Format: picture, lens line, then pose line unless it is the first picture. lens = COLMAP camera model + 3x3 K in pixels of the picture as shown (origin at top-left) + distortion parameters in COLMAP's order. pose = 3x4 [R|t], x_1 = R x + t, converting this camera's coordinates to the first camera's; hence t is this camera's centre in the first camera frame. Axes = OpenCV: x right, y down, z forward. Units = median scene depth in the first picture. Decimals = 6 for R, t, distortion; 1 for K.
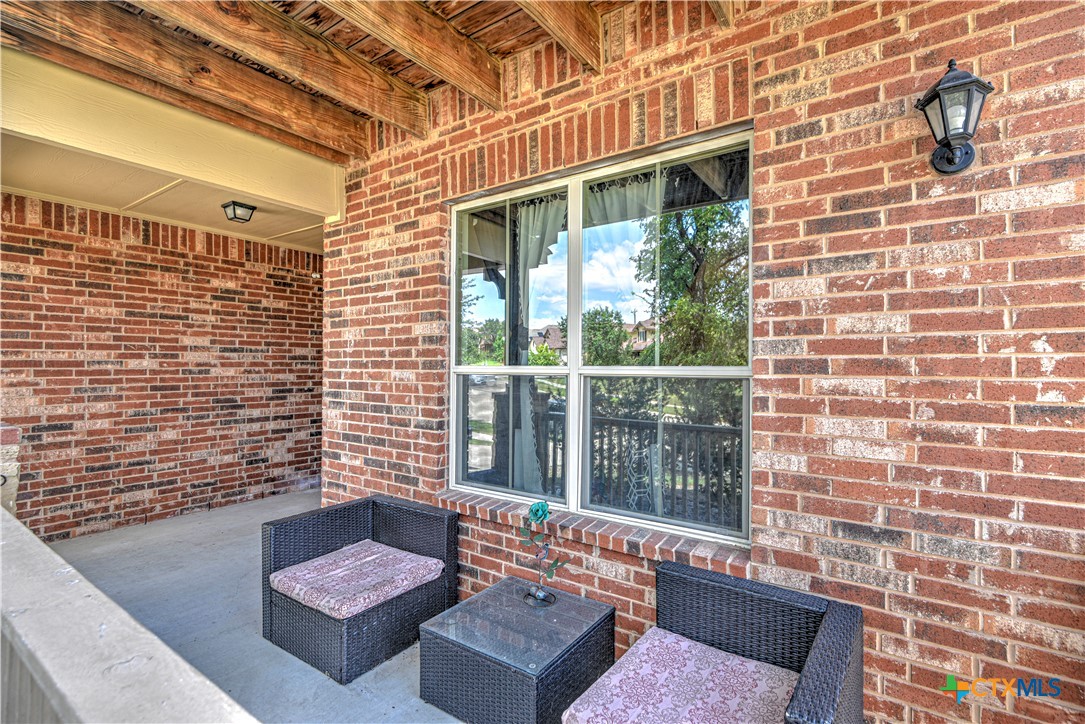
lens RADIAL K [[500.8, 0, 545.0], [0, 500.8, 367.3], [0, 0, 1]] dist [0.005554, -0.004826]
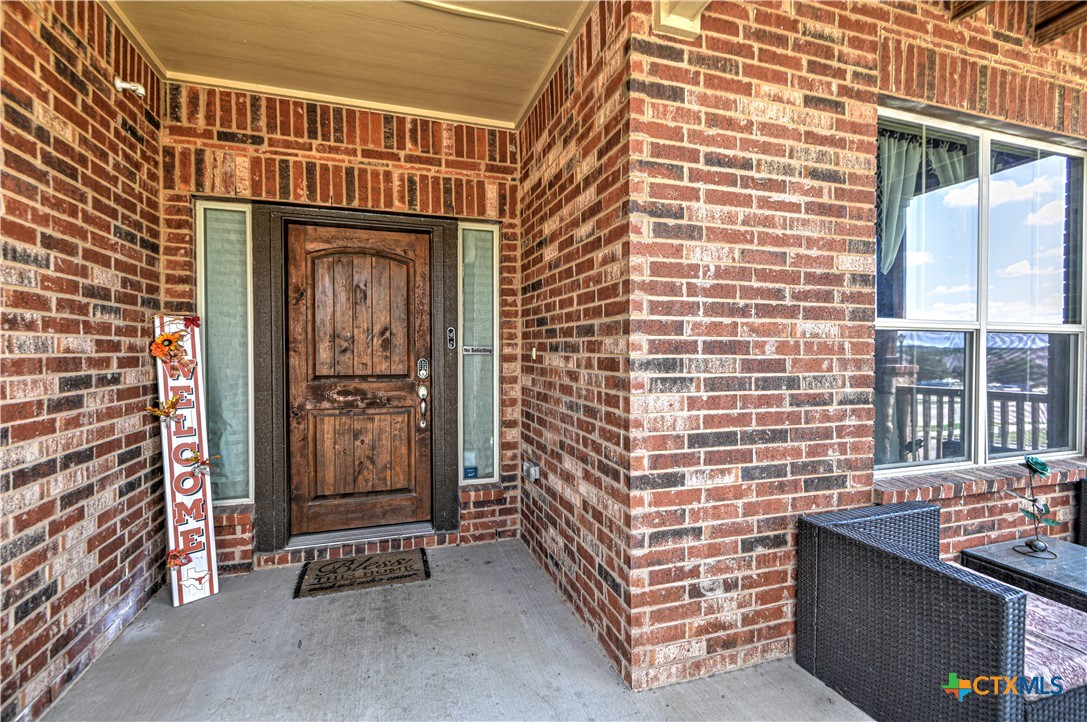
lens RADIAL K [[501.7, 0, 539.4], [0, 501.7, 366.1], [0, 0, 1]] dist [0.005554, -0.004826]
pose [[0.597502, -0.025027, 0.801477, -1.007538], [0.003421, 0.999583, 0.028663, 0.043623], [-0.801860, -0.014384, 0.597338, 0.868744]]
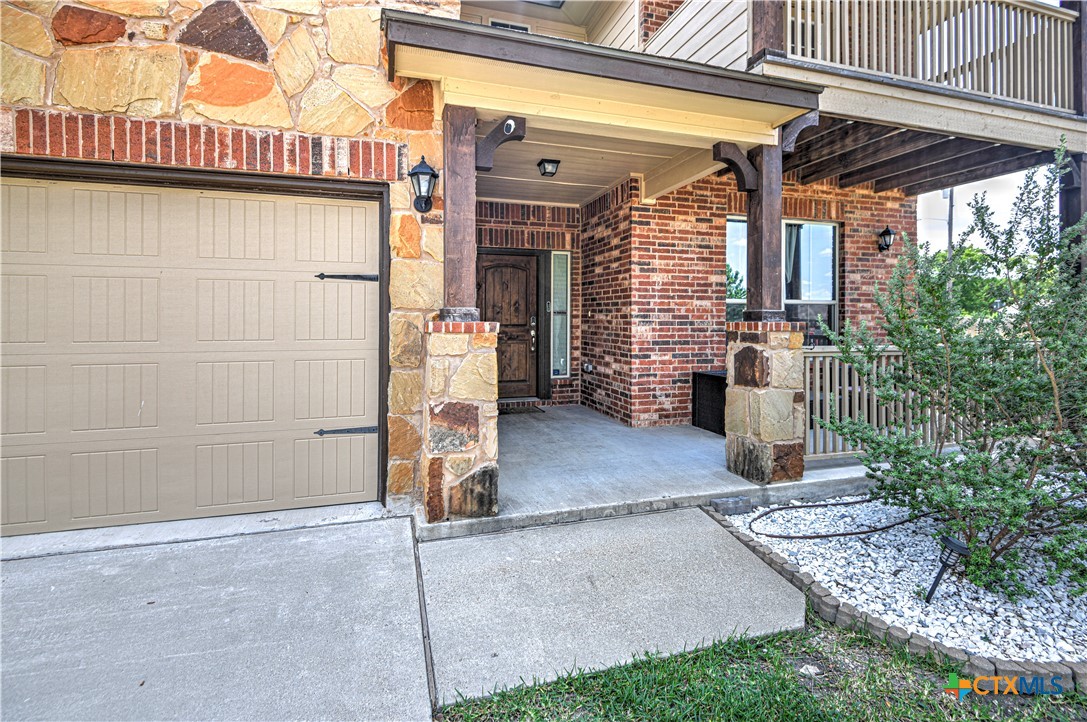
lens RADIAL K [[501.7, 0, 546.4], [0, 501.7, 334.8], [0, 0, 1]] dist [0.005554, -0.004826]
pose [[0.607129, -0.027839, 0.794116, -1.984452], [0.003393, 0.999468, 0.032443, 0.065320], [-0.794596, -0.017003, 0.606900, 0.339721]]
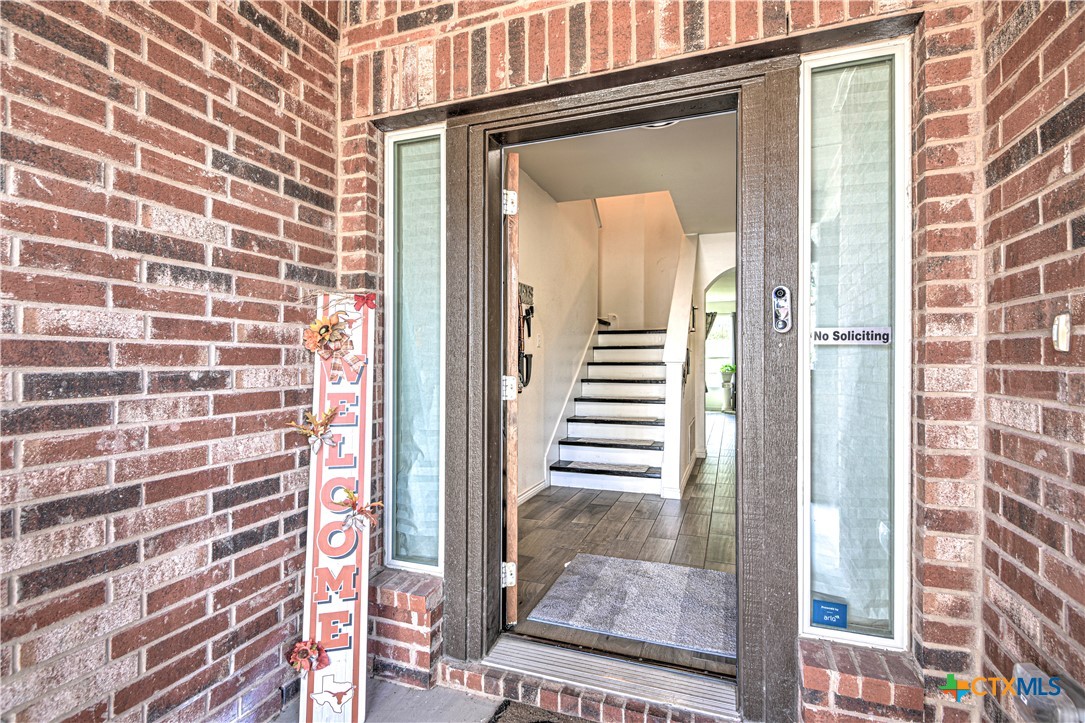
lens RADIAL K [[500.8, 0, 525.8], [0, 500.8, 362.3], [0, 0, 1]] dist [0.005554, -0.004826]
pose [[0.970955, -0.003544, 0.239238, -0.642202], [0.003656, 0.999993, -0.000026, 0.063219], [-0.239236, 0.000900, 0.970961, 1.223128]]
